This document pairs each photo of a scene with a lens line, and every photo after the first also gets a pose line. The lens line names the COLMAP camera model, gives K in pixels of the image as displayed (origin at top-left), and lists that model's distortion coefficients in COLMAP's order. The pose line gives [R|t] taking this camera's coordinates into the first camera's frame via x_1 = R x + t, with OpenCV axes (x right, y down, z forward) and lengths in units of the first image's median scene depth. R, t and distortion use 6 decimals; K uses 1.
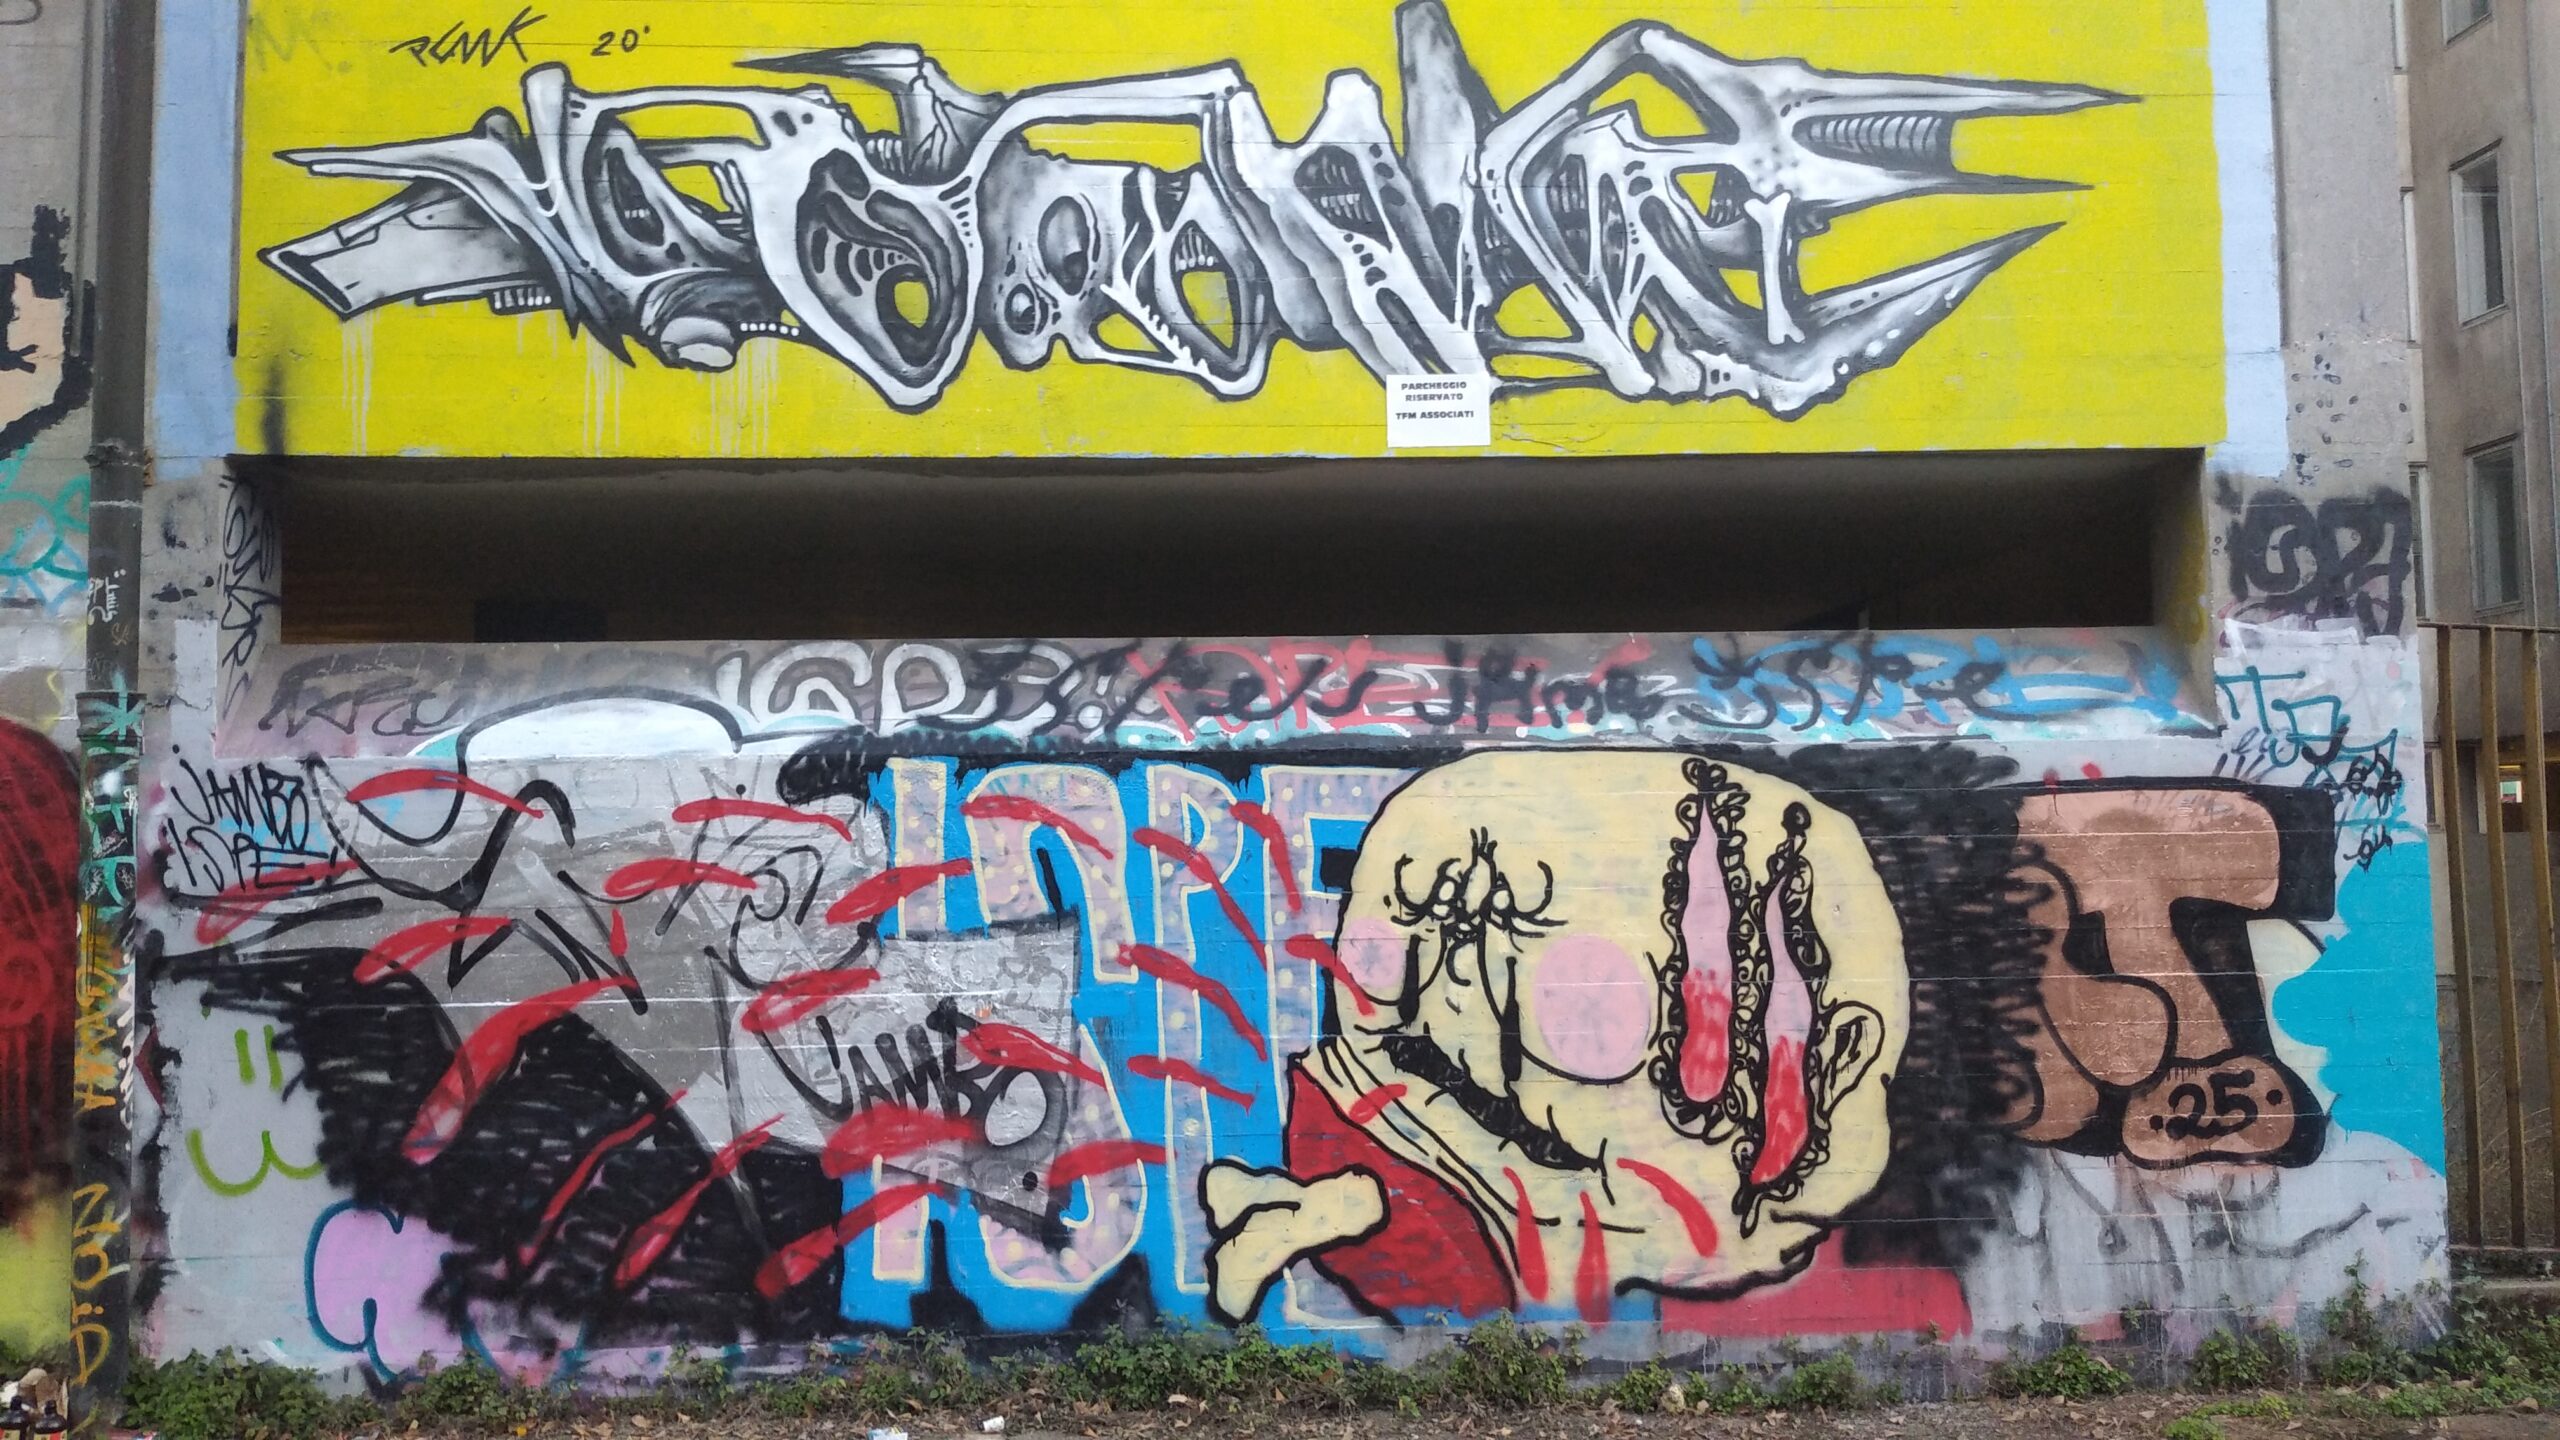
lens RADIAL K [[2124.9, 0, 1280.0], [0, 2124.9, 720.0], [0, 0, 1]] dist [0.073037, -0.127555]
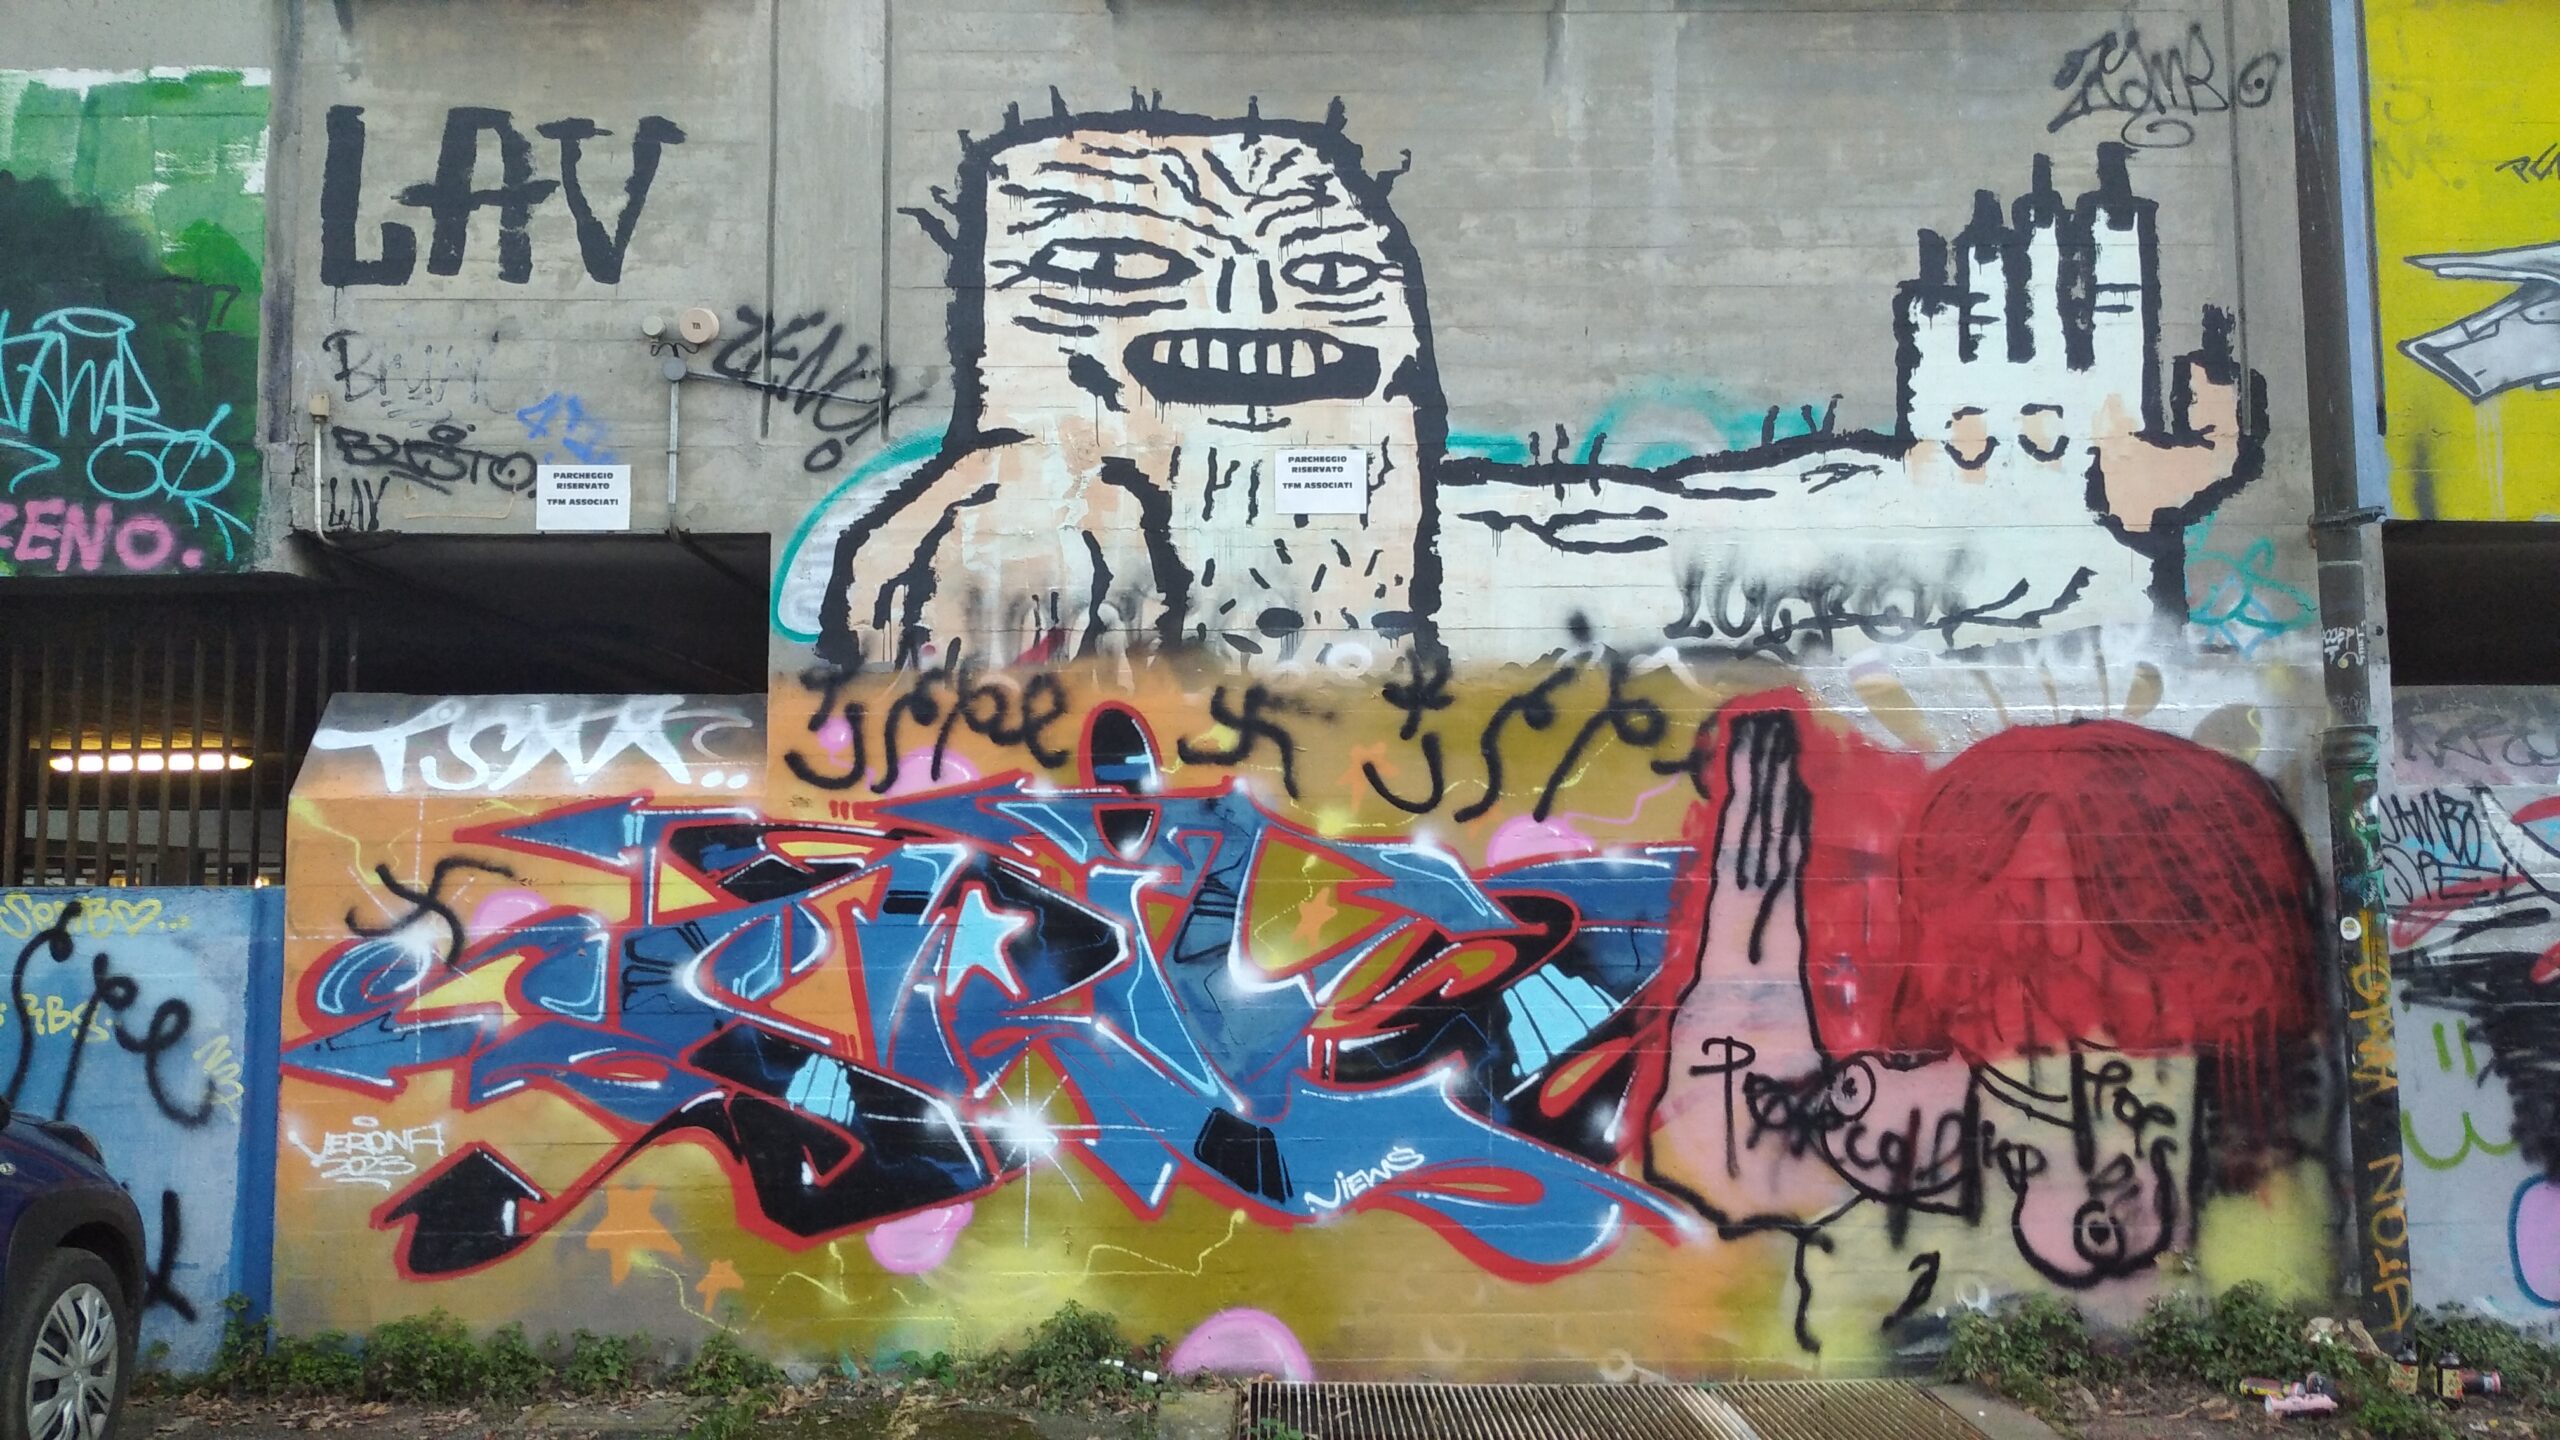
lens RADIAL K [[2124.9, 0, 1280.0], [0, 2124.9, 720.0], [0, 0, 1]] dist [0.073037, -0.127555]
pose [[0.998914, 0.004236, -0.046393, -1.037923], [-0.005601, 0.999554, -0.029324, 0.020132], [0.046248, 0.029552, 0.998493, -0.169988]]
